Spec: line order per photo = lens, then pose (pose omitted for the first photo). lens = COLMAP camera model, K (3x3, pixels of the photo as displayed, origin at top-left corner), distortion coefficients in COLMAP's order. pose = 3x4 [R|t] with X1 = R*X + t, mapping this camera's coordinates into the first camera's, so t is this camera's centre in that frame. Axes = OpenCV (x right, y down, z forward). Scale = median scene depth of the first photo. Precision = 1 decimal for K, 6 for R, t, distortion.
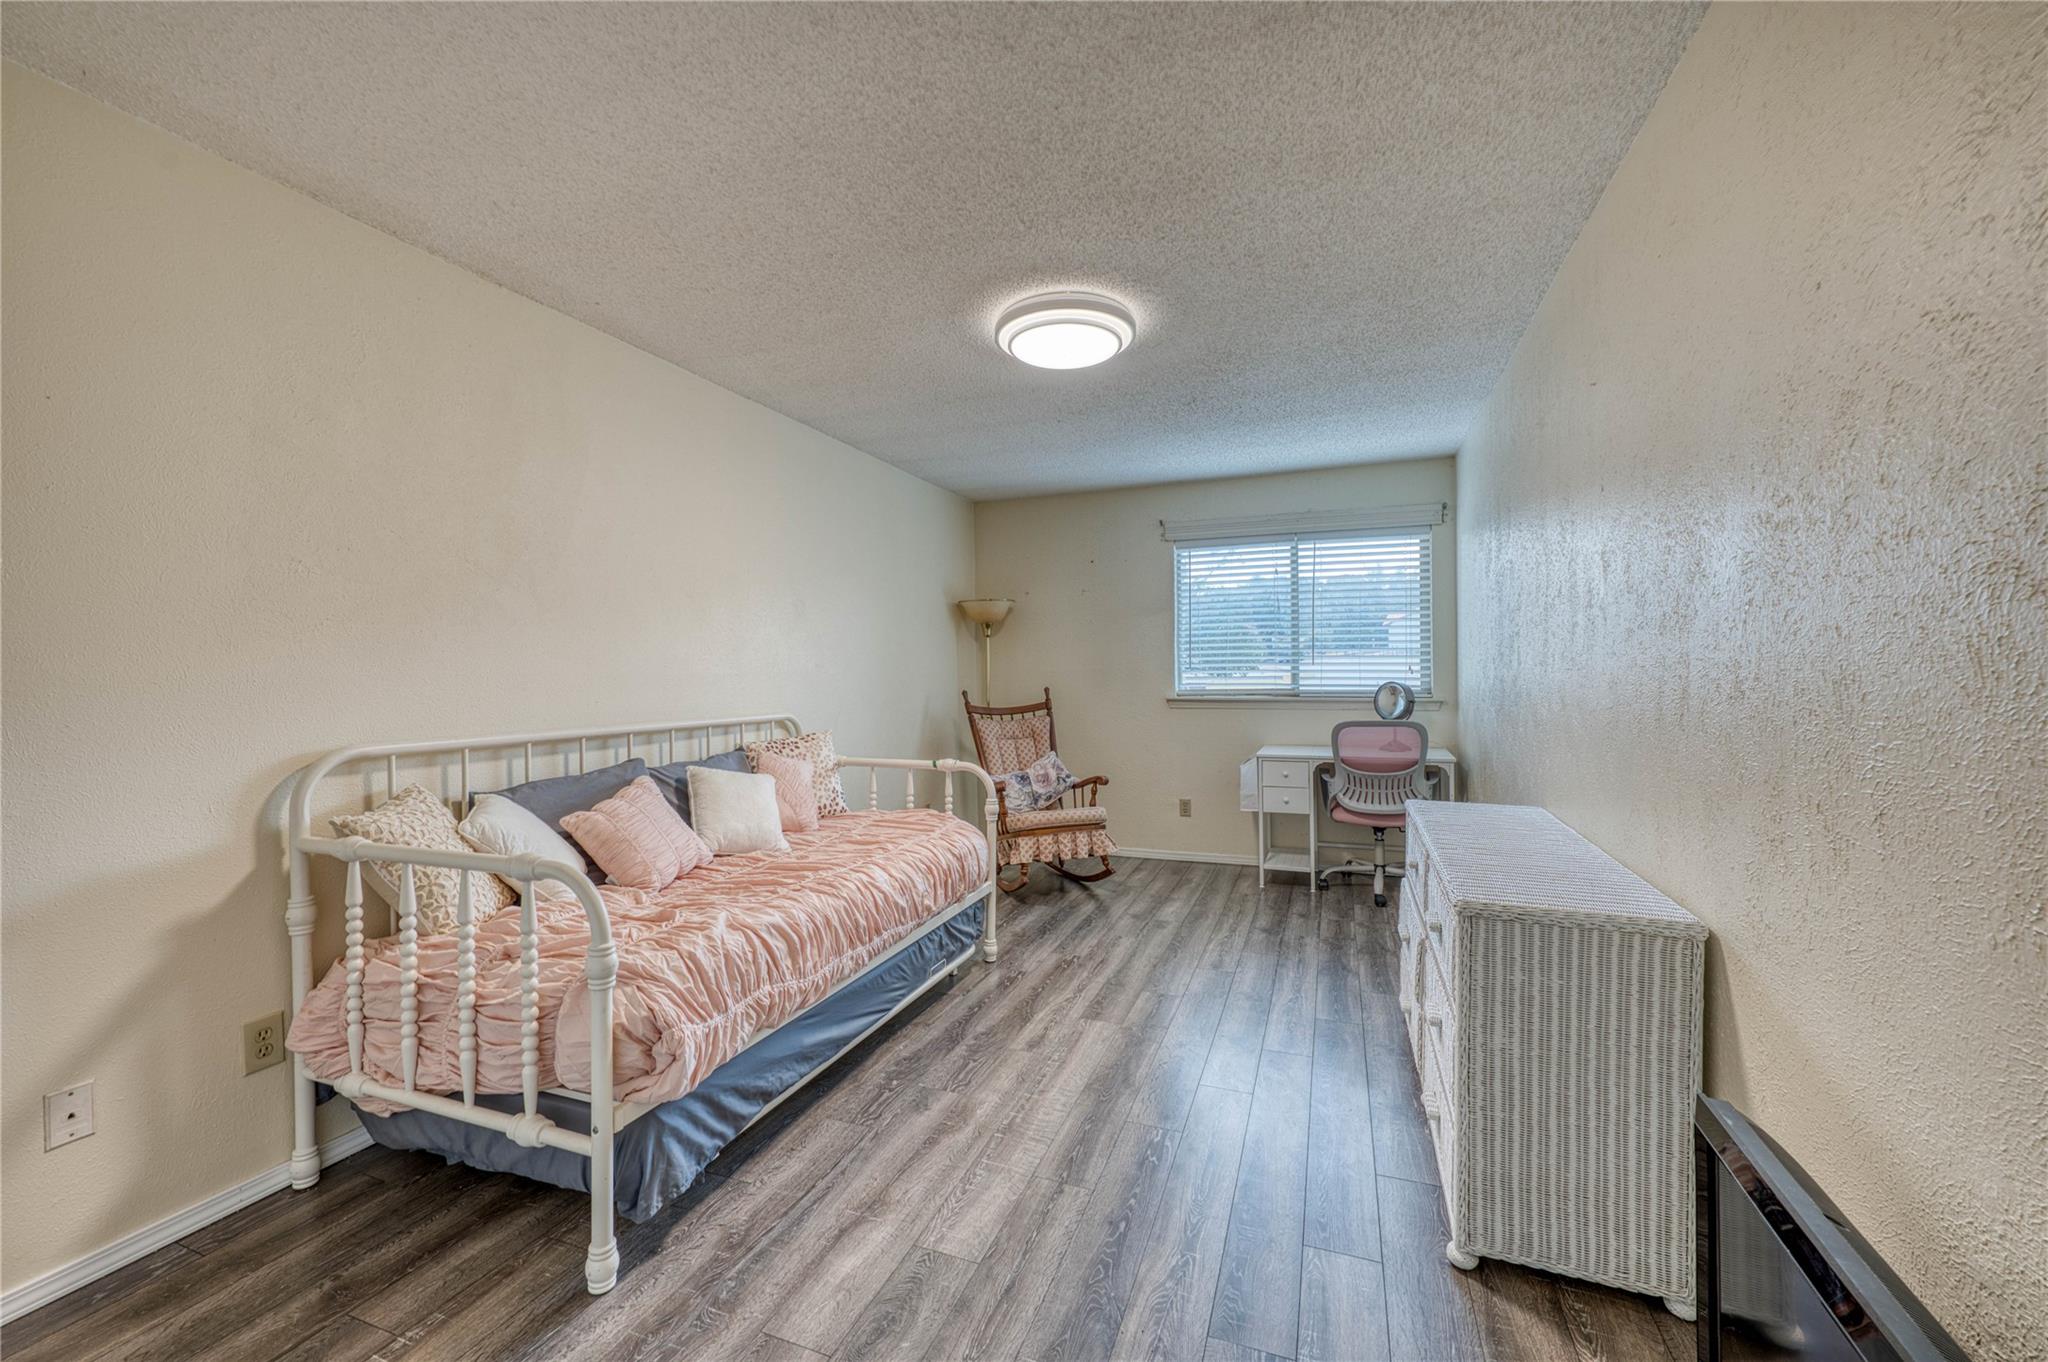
lens RADIAL K [[818.1, 0, 1019.6], [0, 818.1, 682.4], [0, 0, 1]] dist [-0.027442, 0.002363]
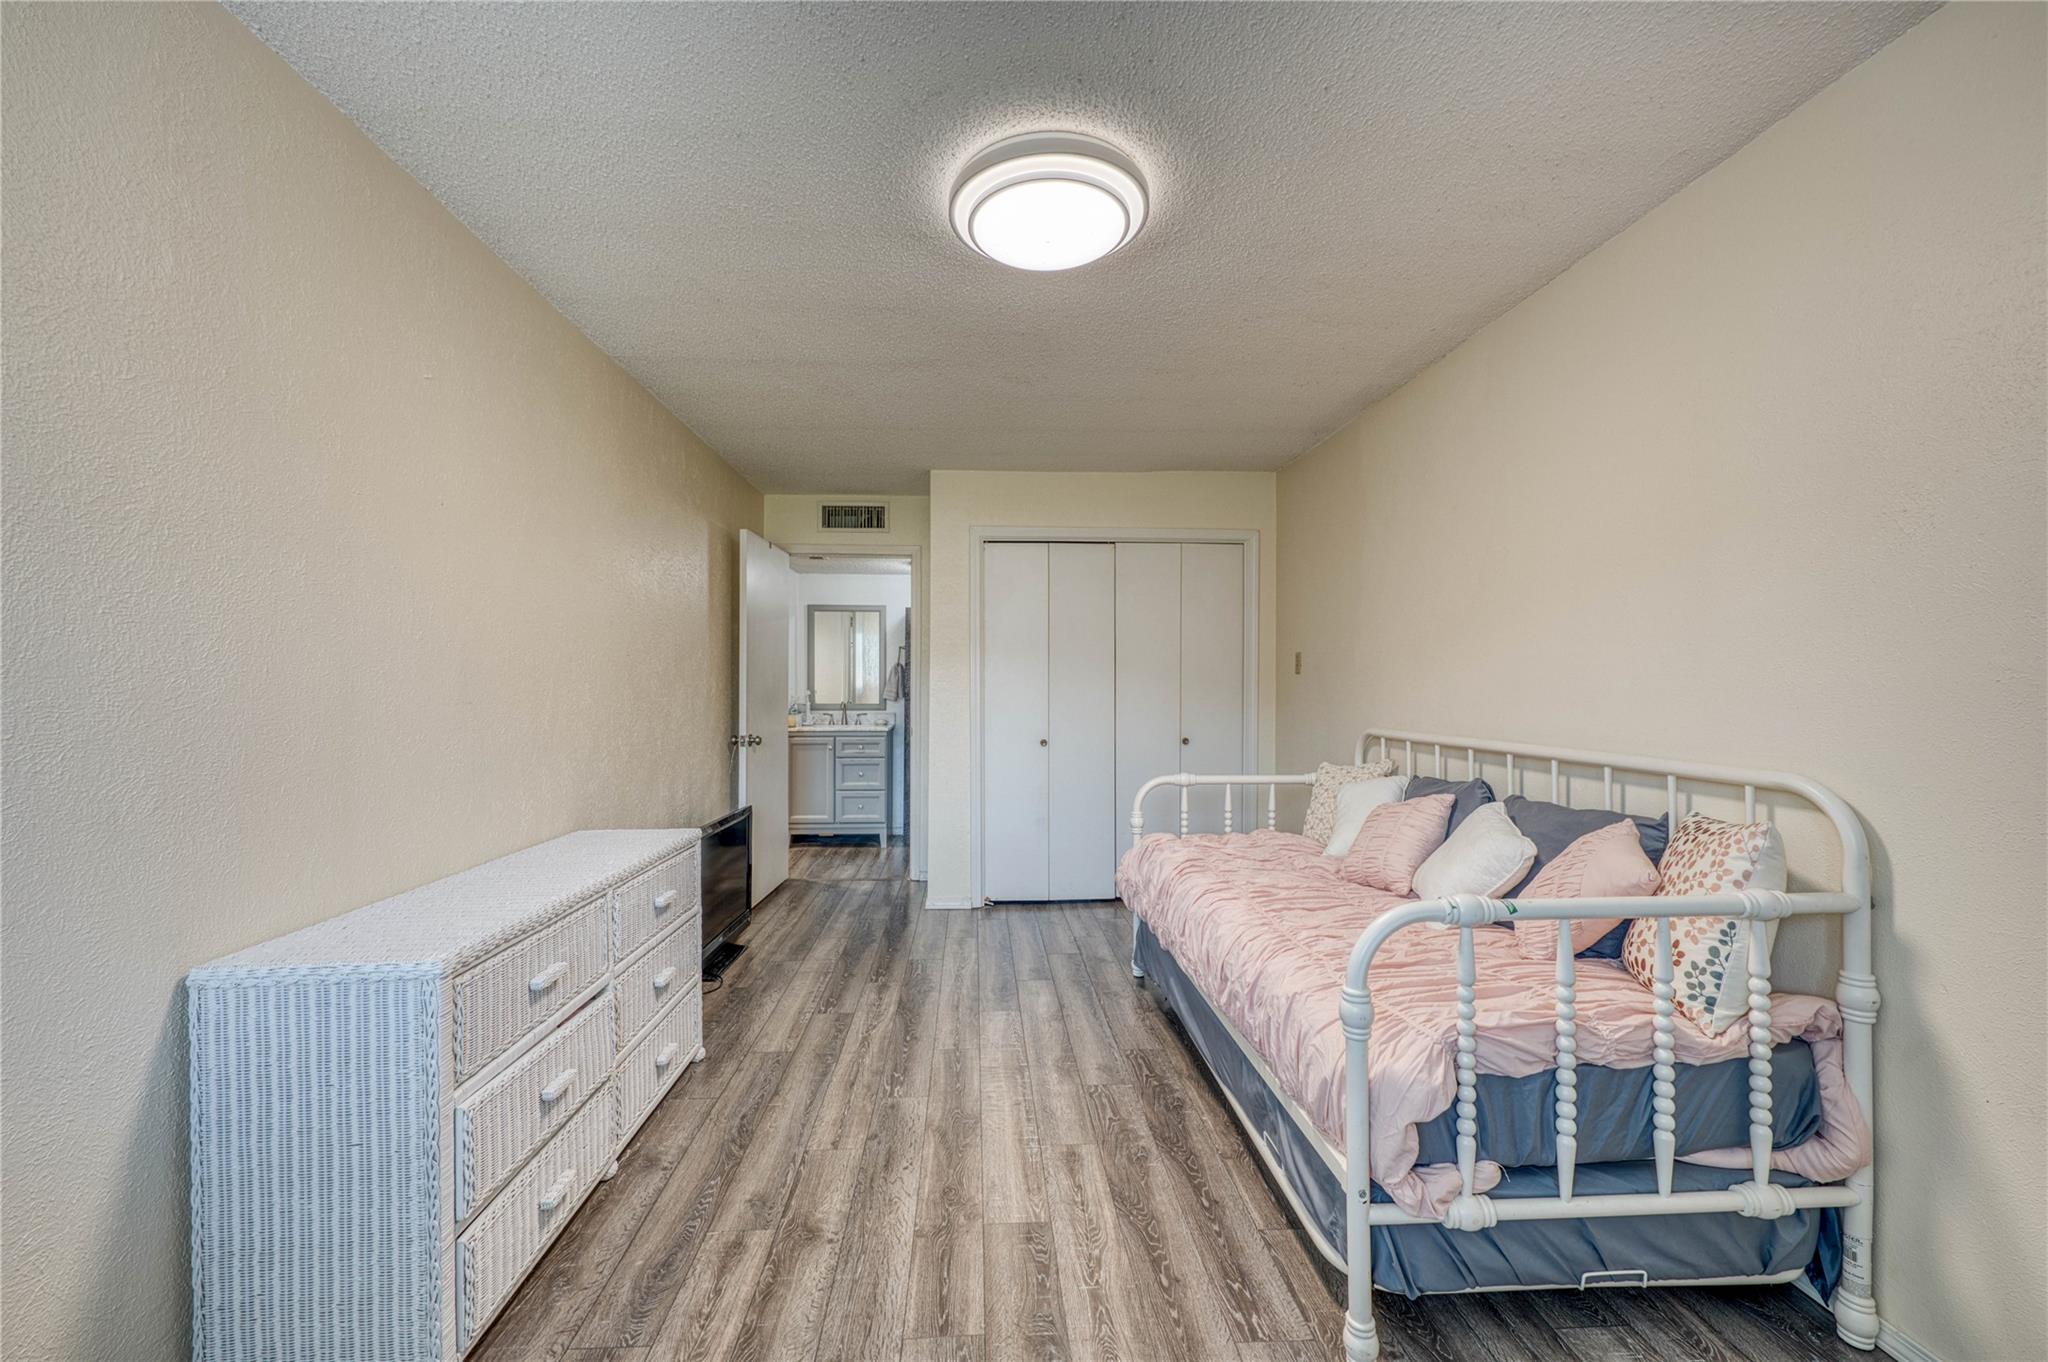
lens RADIAL K [[818.1, 0, 1019.6], [0, 818.1, 682.4], [0, 0, 1]] dist [-0.027442, 0.002363]
pose [[-0.913805, 0.003169, -0.406140, 0.359633], [-0.000184, 0.999966, 0.008218, -0.021279], [0.406152, 0.007584, -0.913774, 1.594875]]
